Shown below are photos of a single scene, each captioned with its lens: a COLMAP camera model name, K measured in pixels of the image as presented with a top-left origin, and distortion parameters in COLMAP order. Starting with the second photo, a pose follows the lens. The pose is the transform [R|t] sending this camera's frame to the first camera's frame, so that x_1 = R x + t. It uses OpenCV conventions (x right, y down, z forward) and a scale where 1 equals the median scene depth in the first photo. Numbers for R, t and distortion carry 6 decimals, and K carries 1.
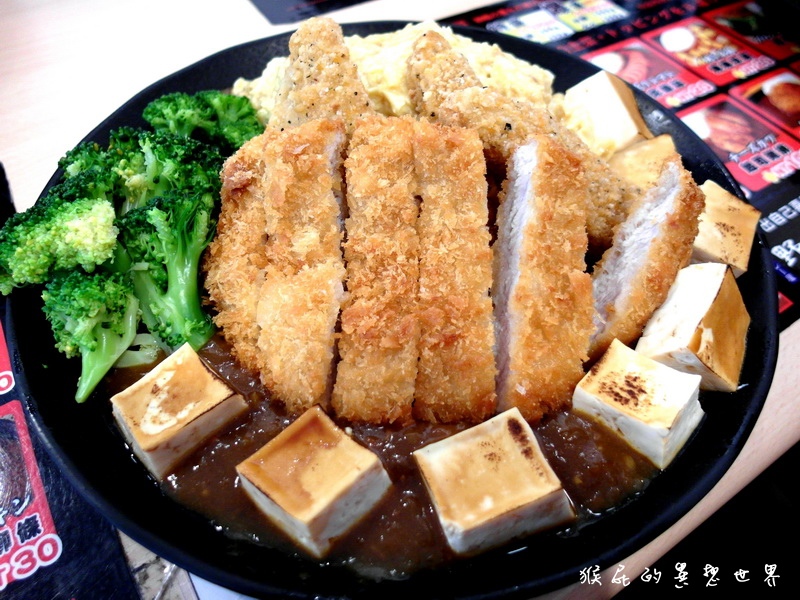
lens RADIAL K [[556.1, 0, 391.9], [0, 556.1, 316.9], [0, 0, 1]] dist [-0.056618, 0.011909]
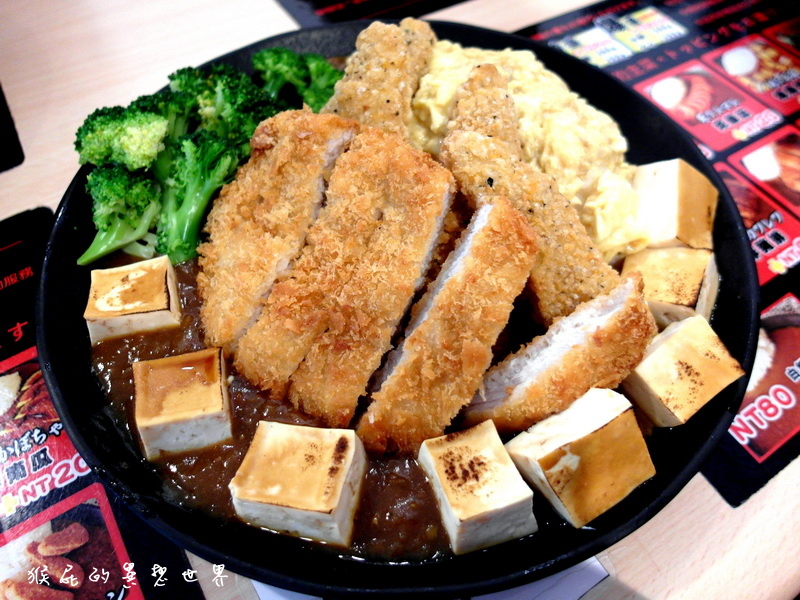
lens RADIAL K [[556.1, 0, 394.5], [0, 556.1, 302.7], [0, 0, 1]] dist [-0.056618, 0.011909]
pose [[0.868677, 0.413665, -0.272547, 0.433948], [-0.402549, 0.910104, 0.098308, -0.177049], [0.288713, 0.024315, 0.957107, -0.006002]]
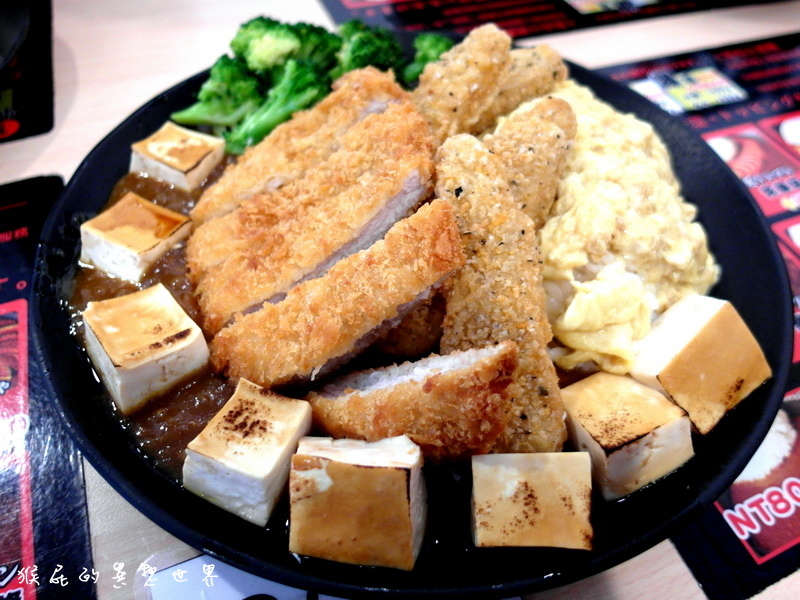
lens RADIAL K [[556.1, 0, 403.6], [0, 556.1, 298.8], [0, 0, 1]] dist [-0.056618, 0.011909]
pose [[0.371717, 0.737946, -0.563260, 0.845205], [-0.776417, 0.579737, 0.247146, -0.404707], [0.508923, 0.345457, 0.788452, 0.294681]]
